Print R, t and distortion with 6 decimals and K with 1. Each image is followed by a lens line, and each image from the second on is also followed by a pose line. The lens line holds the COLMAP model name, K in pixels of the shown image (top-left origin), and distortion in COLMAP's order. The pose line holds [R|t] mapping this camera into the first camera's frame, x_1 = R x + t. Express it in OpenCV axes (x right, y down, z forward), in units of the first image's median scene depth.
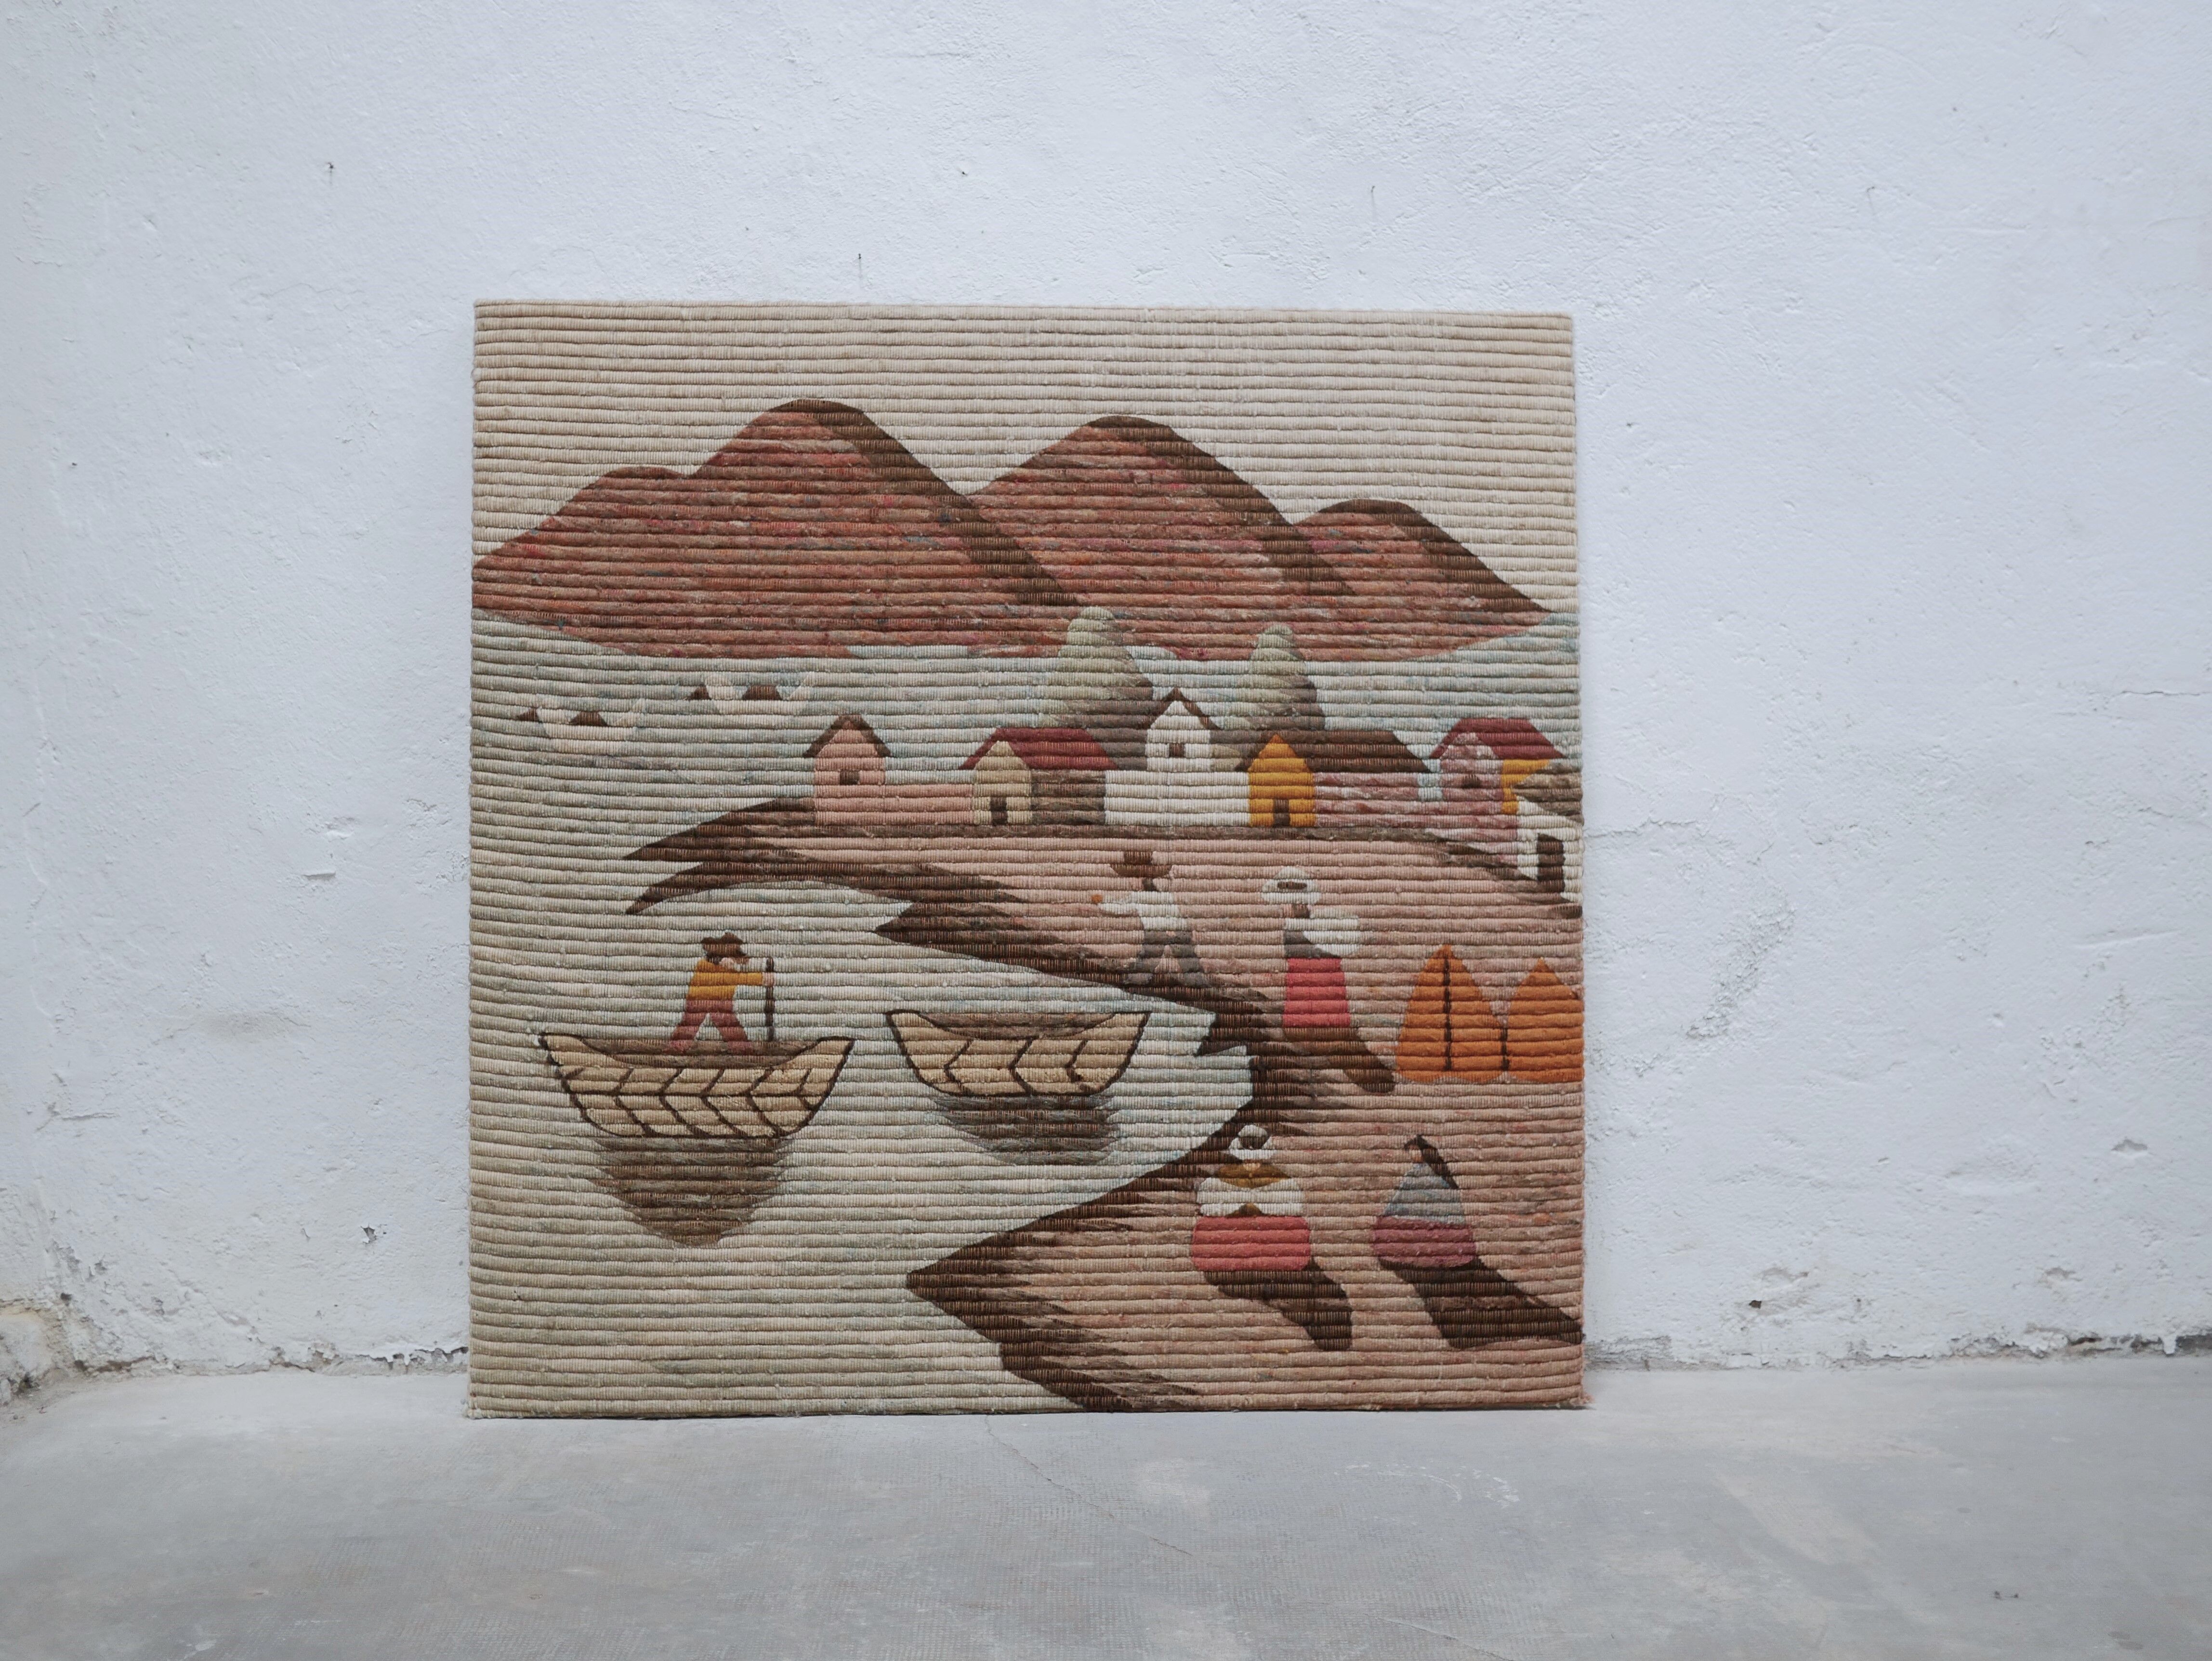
lens RADIAL K [[2511.1, 0, 1103.5], [0, 2511.1, 834.7], [0, 0, 1]] dist [-0.013845, 0.000000]
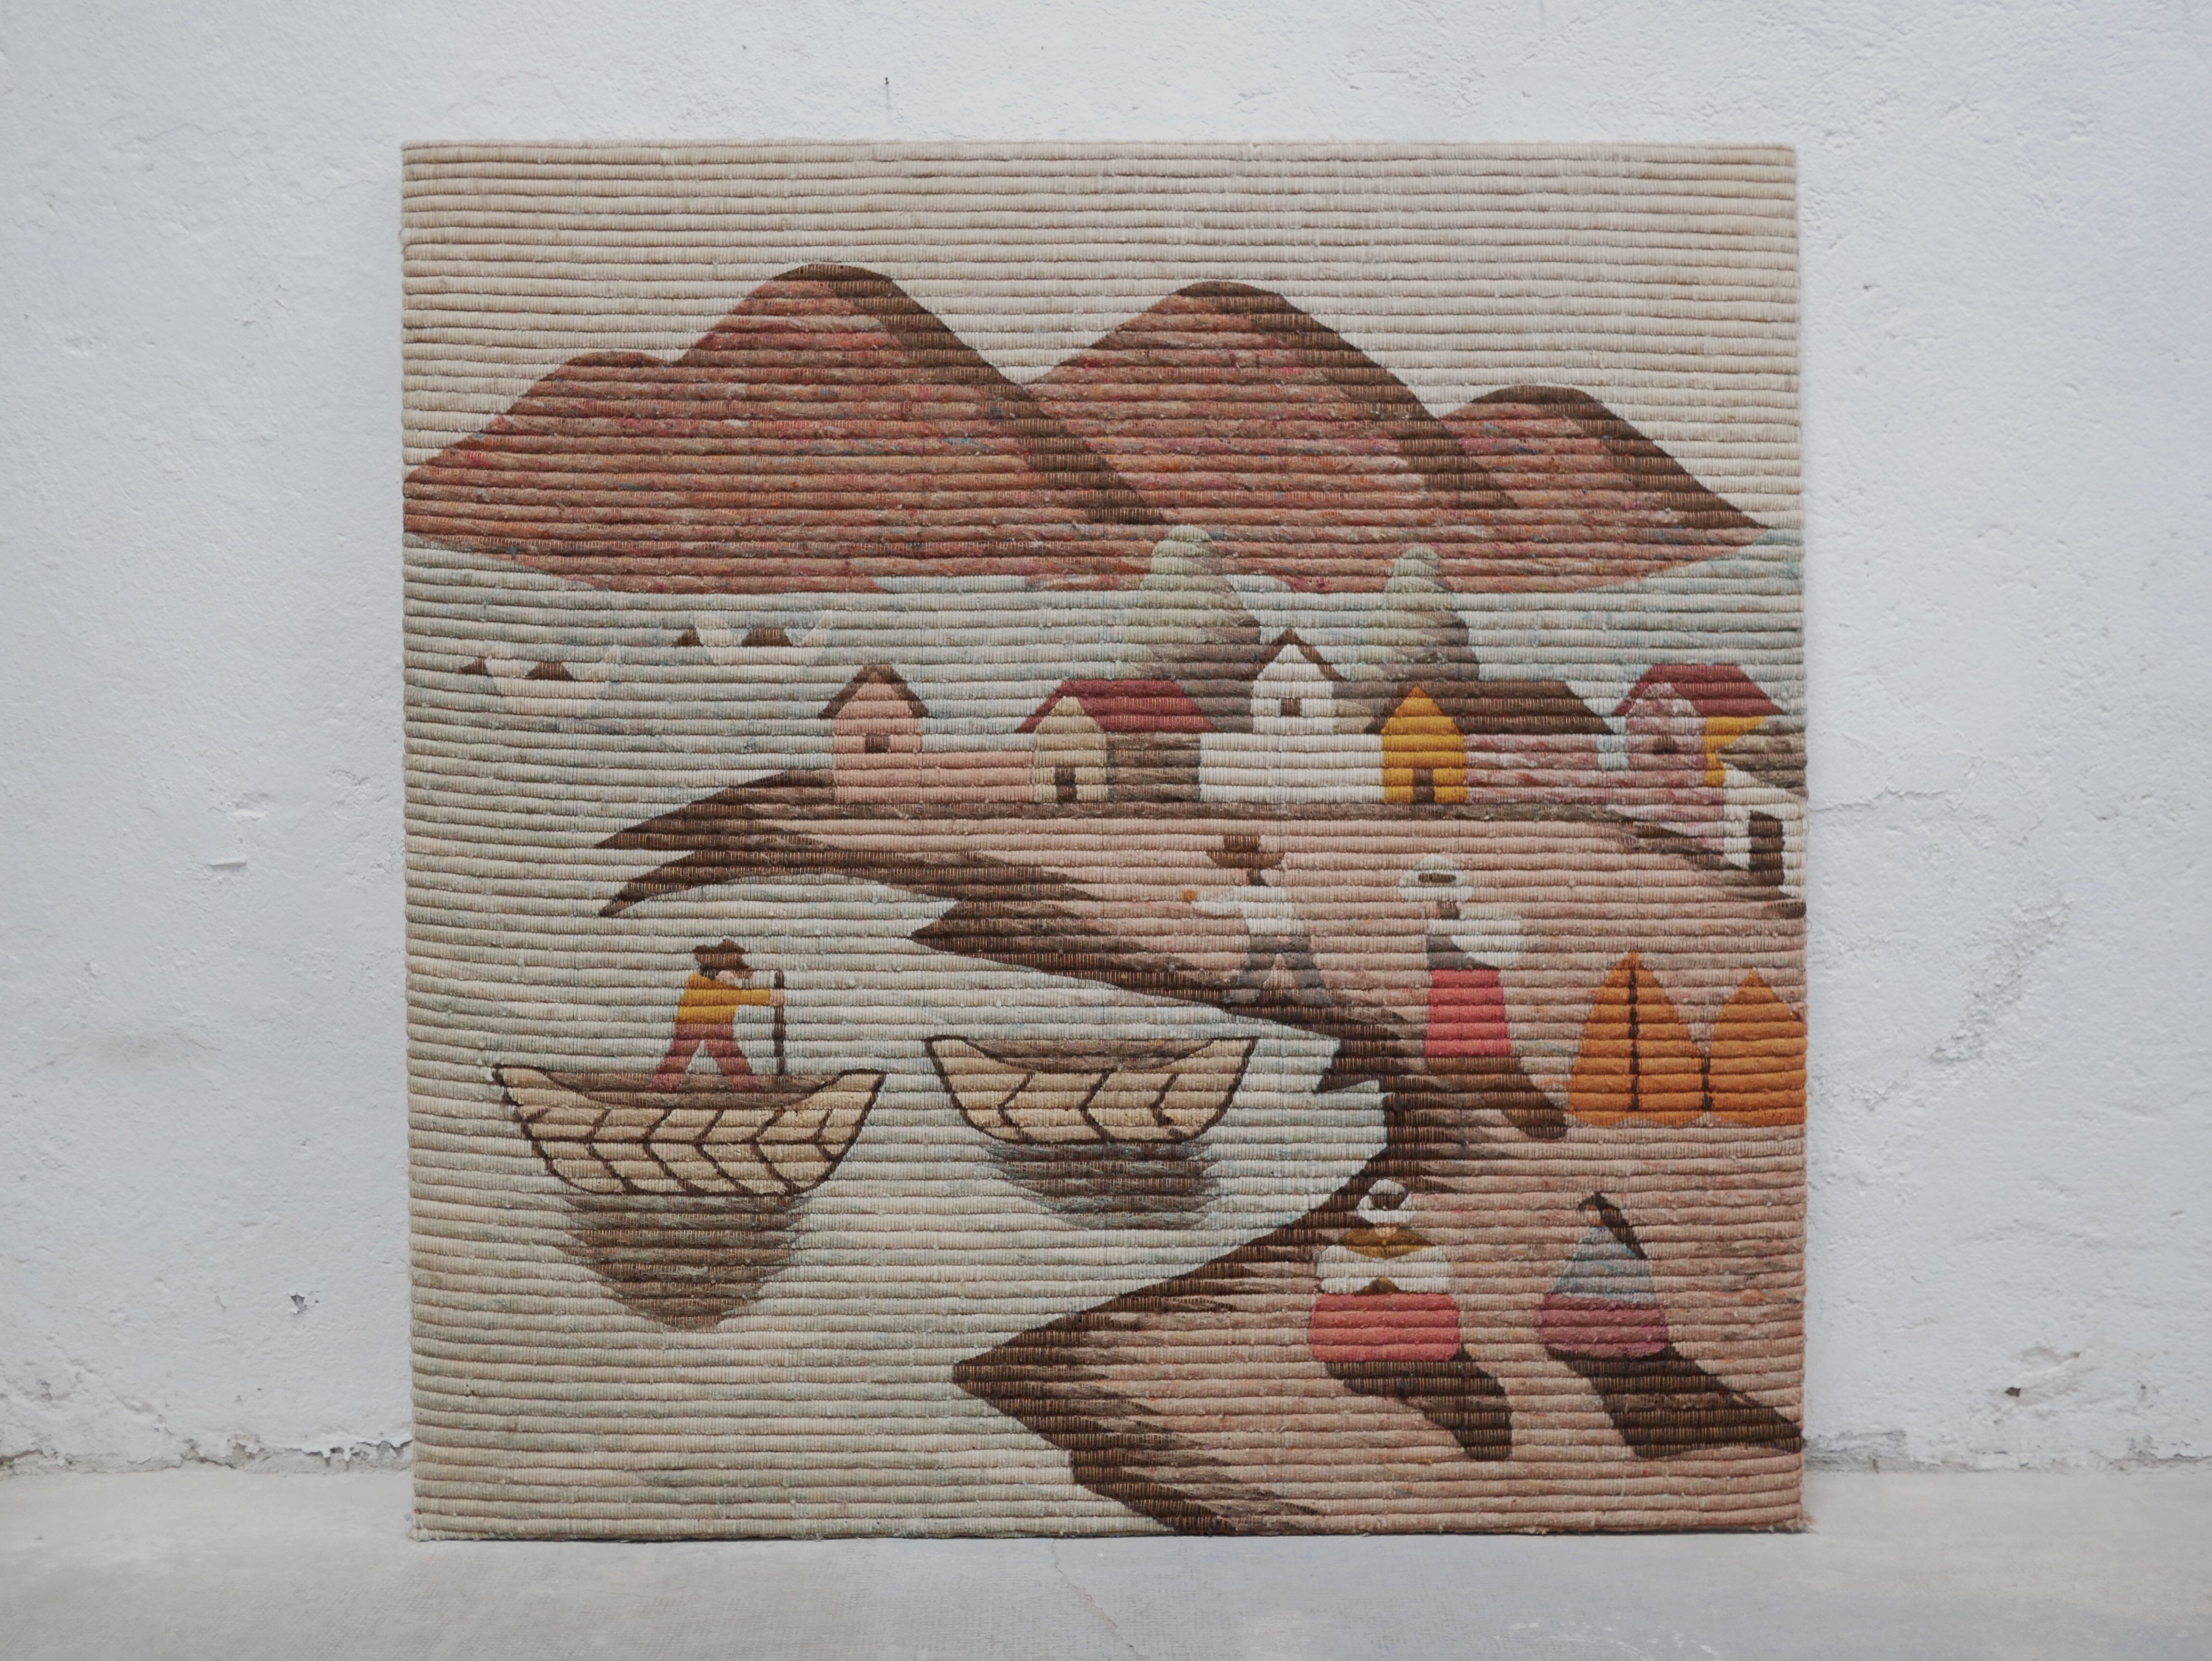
lens RADIAL K [[2511.1, 0, 1115.8], [0, 2511.1, 830.9], [0, 0, 1]] dist [-0.013845, 0.000000]
pose [[0.999399, -0.002440, -0.034580, 0.001446], [0.003785, 0.999236, 0.038889, -0.025716], [0.034459, -0.038996, 0.998645, 0.208961]]
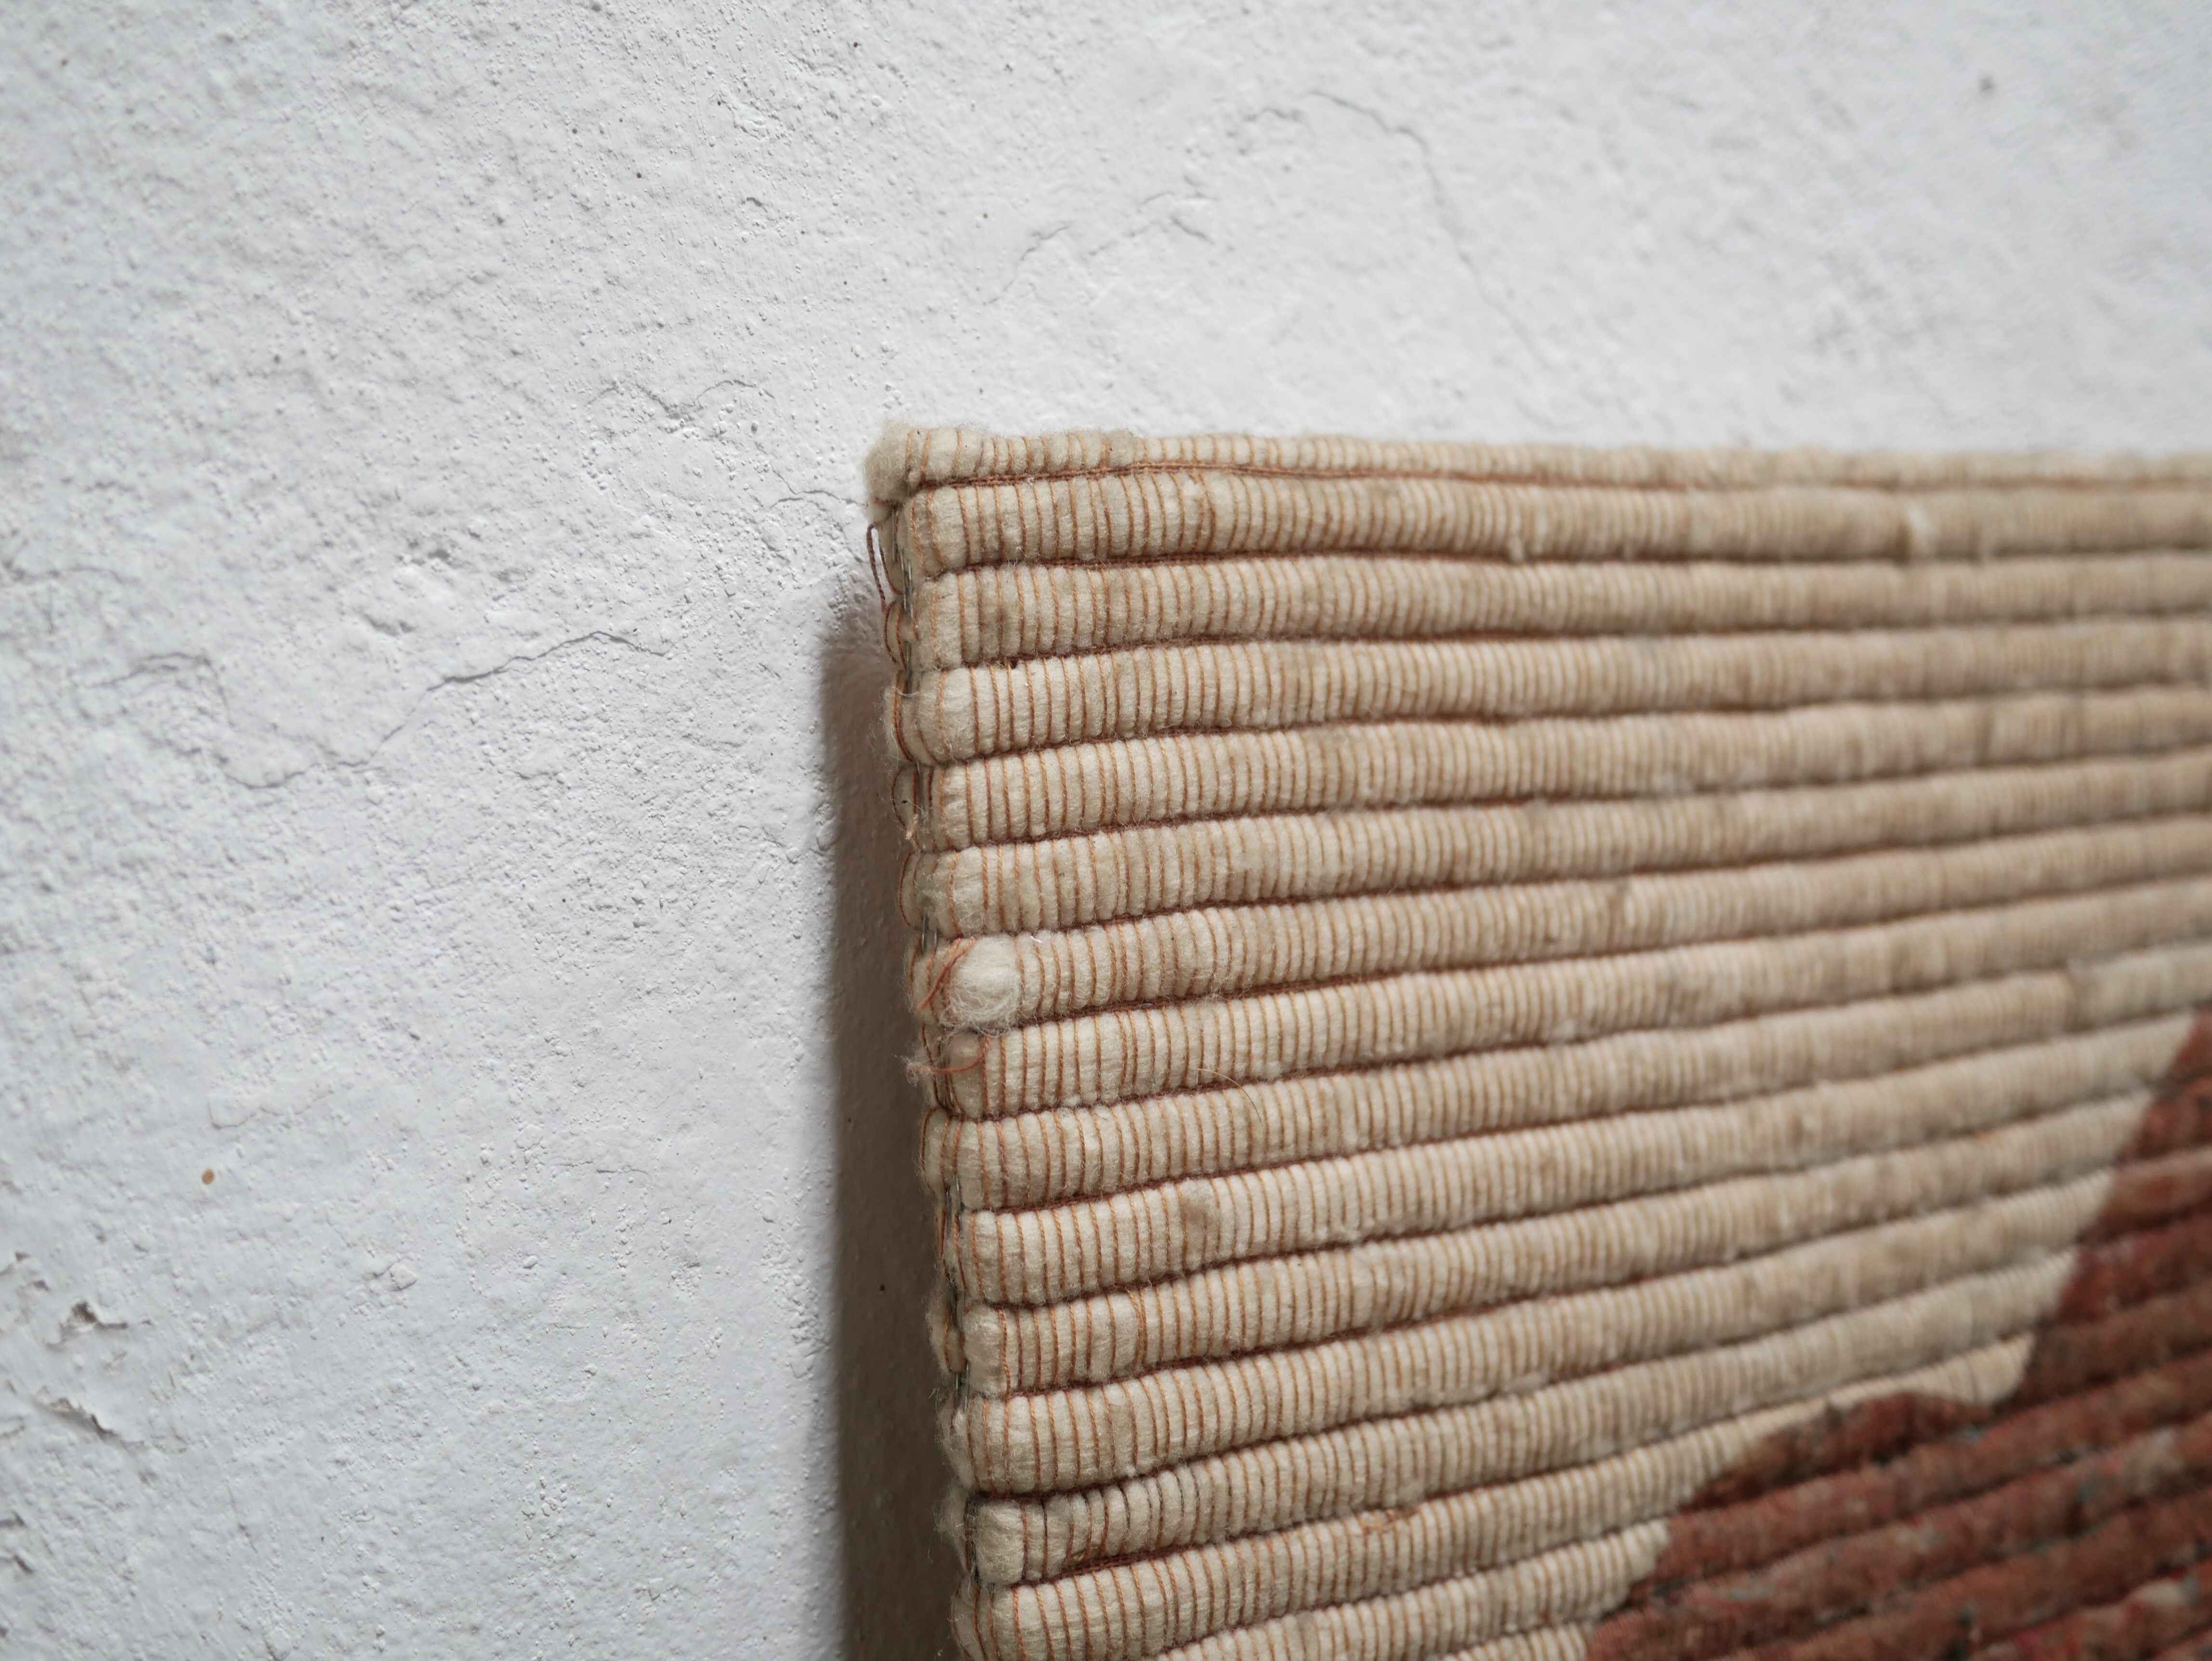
lens RADIAL K [[2511.1, 0, 1094.4], [0, 2511.1, 817.9], [0, 0, 1]] dist [-0.013845, 0.000000]
pose [[0.840998, -0.069910, 0.536502, -0.317764], [0.053502, 0.997502, 0.046114, -0.198262], [-0.538386, -0.010078, 0.842638, 0.878640]]
